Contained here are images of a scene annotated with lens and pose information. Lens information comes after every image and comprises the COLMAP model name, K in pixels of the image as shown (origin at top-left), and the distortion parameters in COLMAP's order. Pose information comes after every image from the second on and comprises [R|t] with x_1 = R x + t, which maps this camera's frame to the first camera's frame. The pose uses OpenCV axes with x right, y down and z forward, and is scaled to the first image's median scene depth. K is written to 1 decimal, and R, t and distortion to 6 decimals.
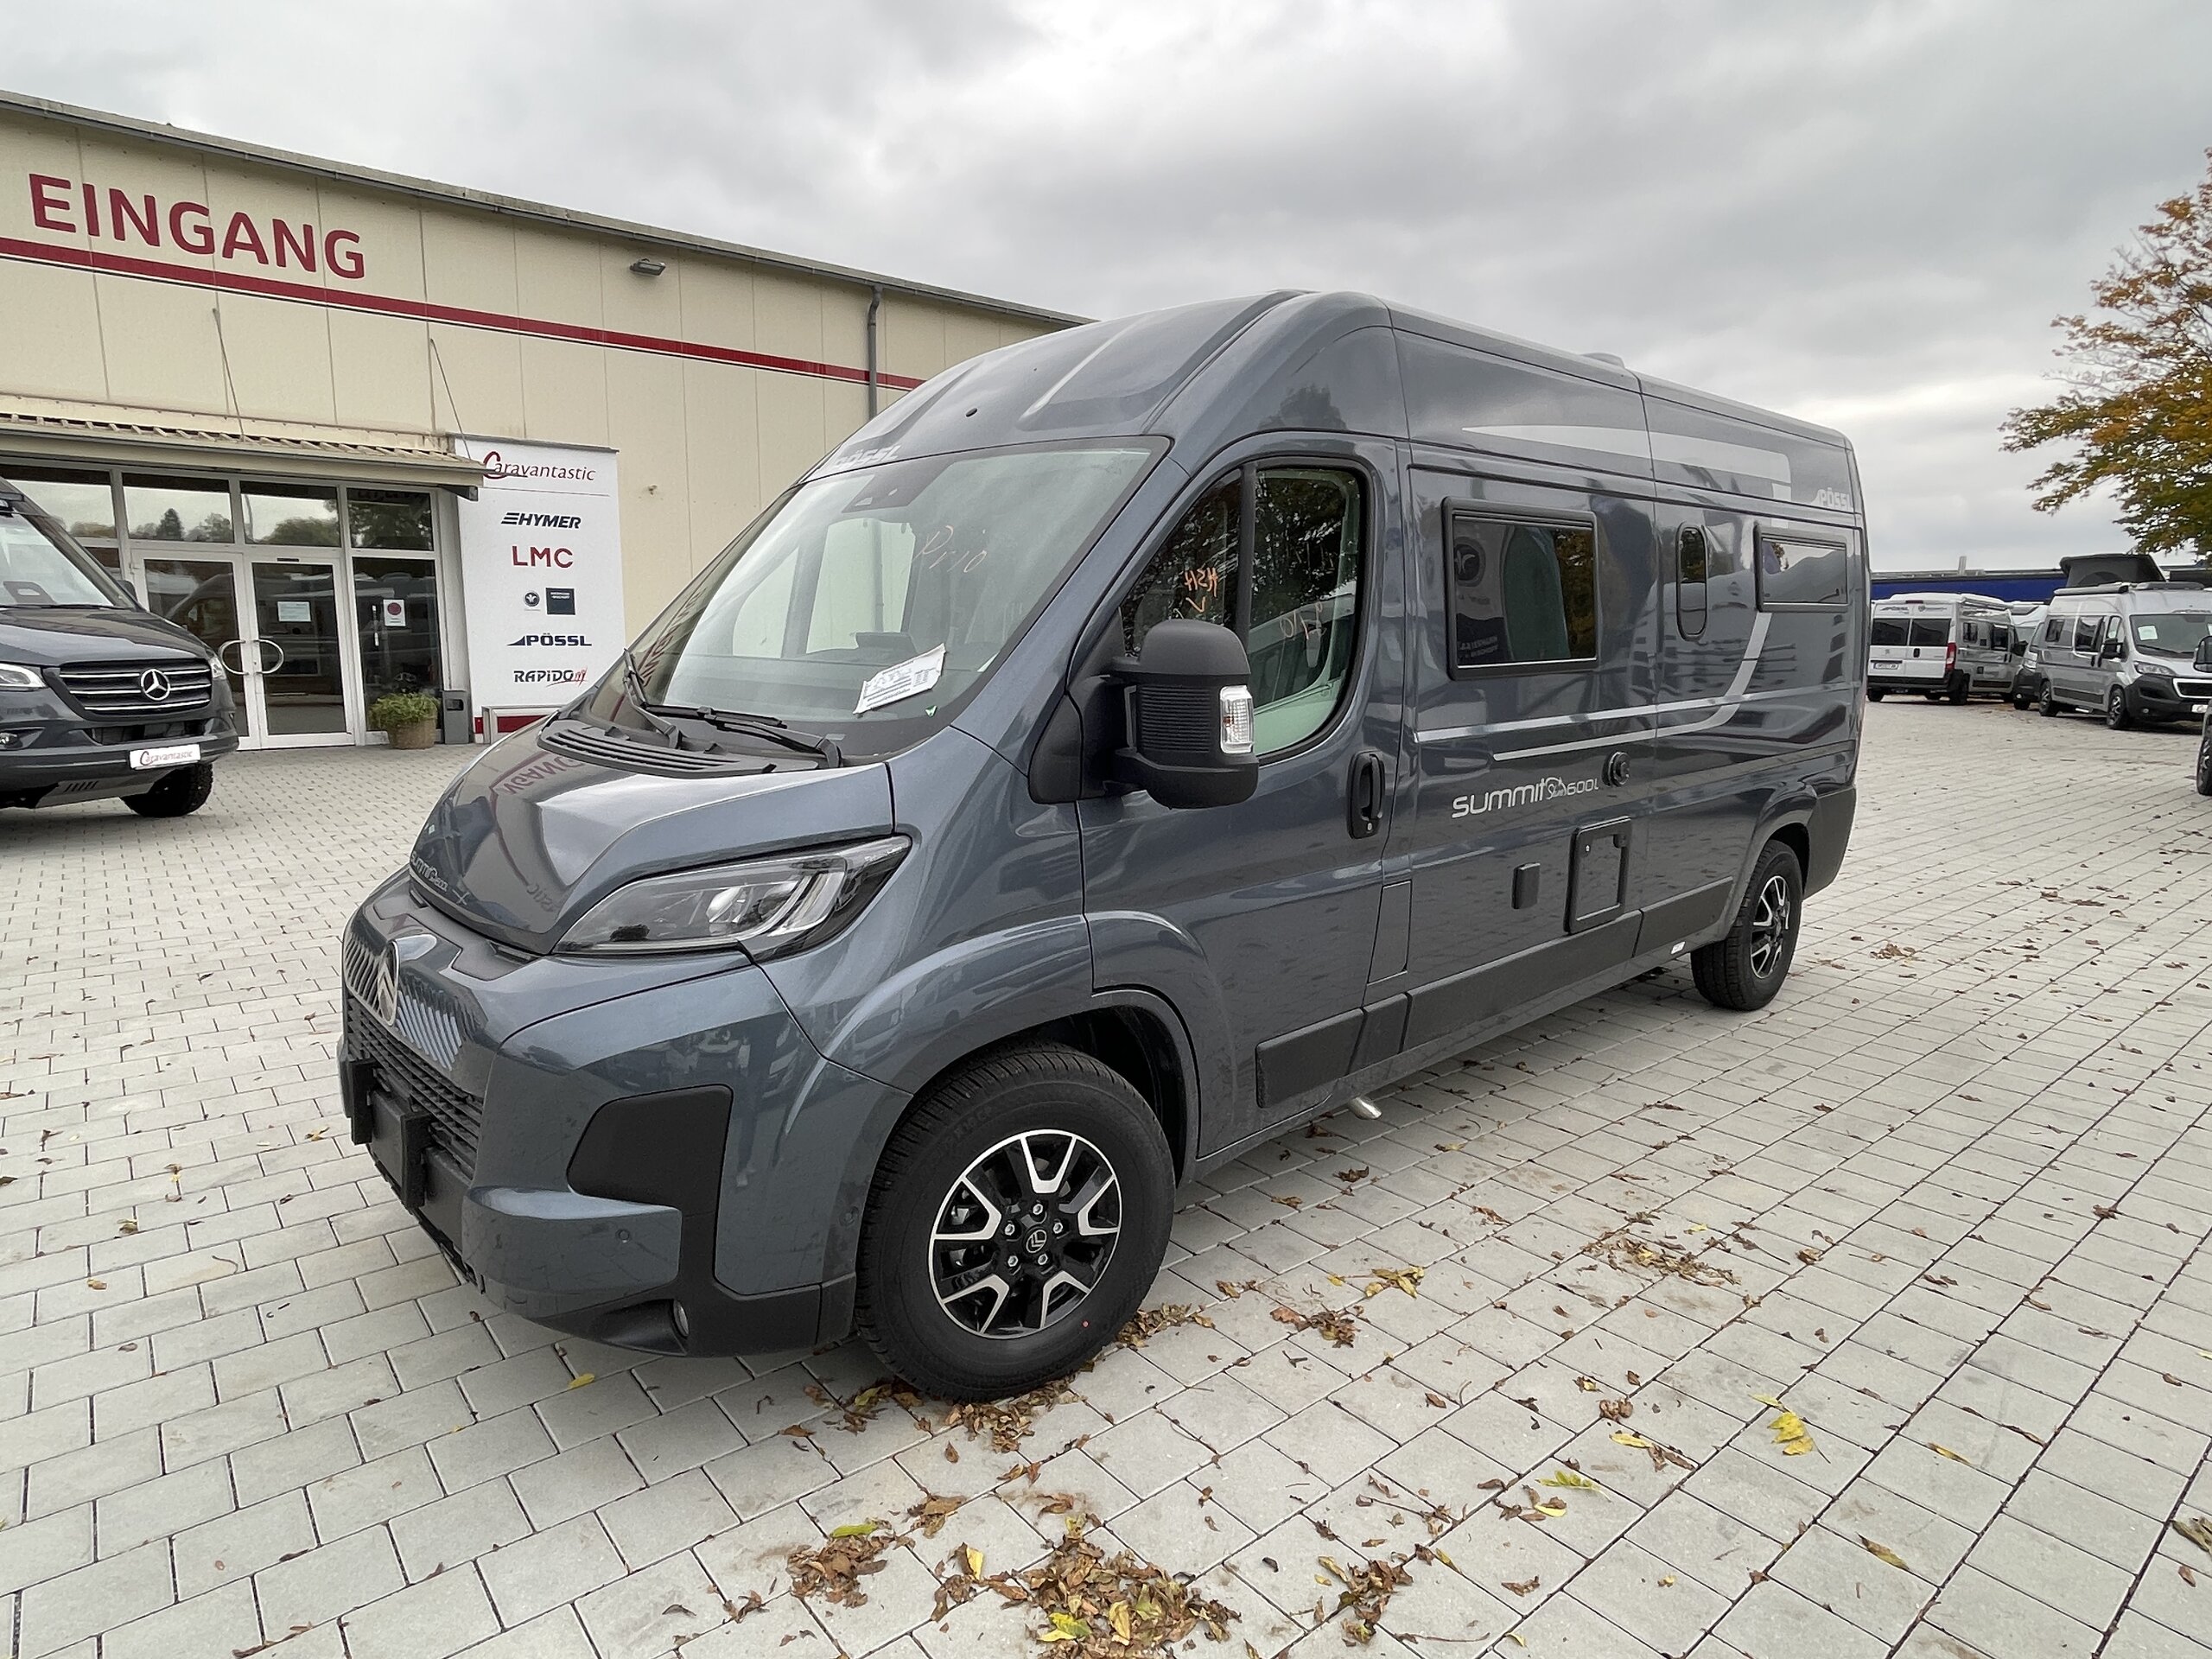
lens RADIAL K [[1250.6, 0, 1091.1], [0, 1250.6, 831.7], [0, 0, 1]] dist [-0.006053, 0.001575]
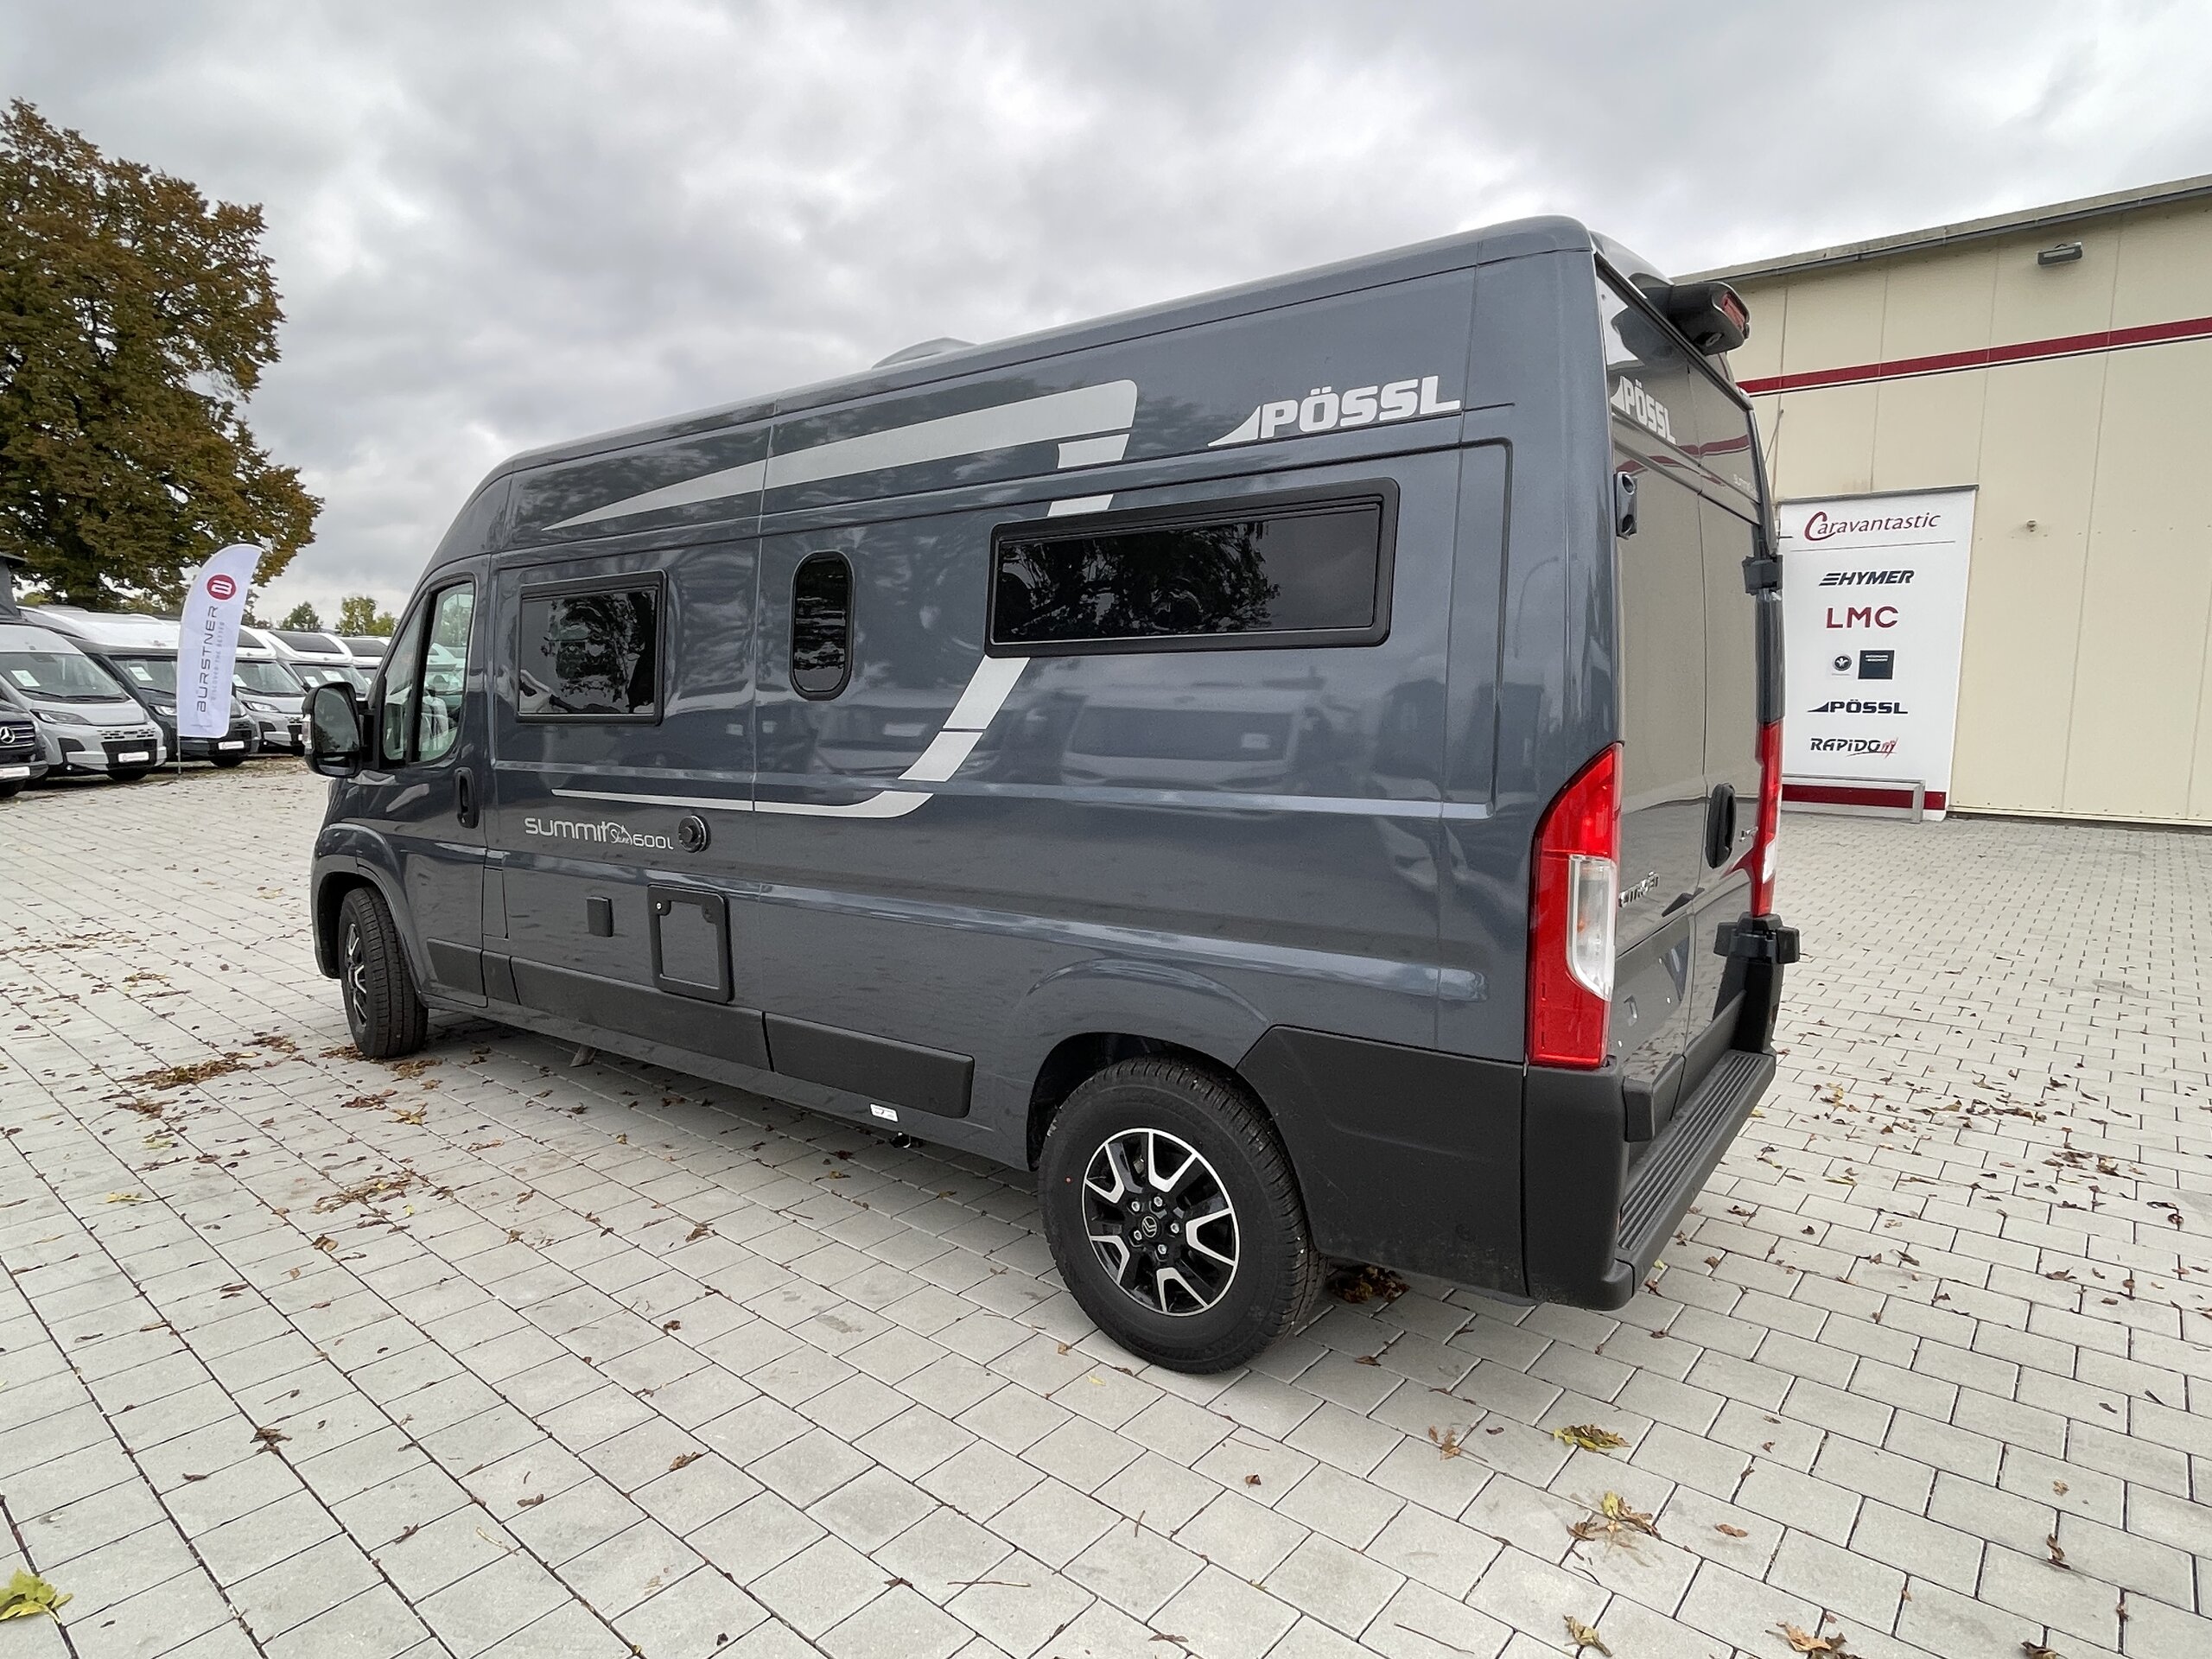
lens RADIAL K [[1246.1, 0, 1102.2], [0, 1246.1, 825.7], [0, 0, 1]] dist [-0.007050, 0.003940]
pose [[0.190839, 0.102818, -0.976222, 1.324689], [-0.159625, 0.984513, 0.072486, -0.164713], [0.968556, 0.141996, 0.204296, 1.053042]]
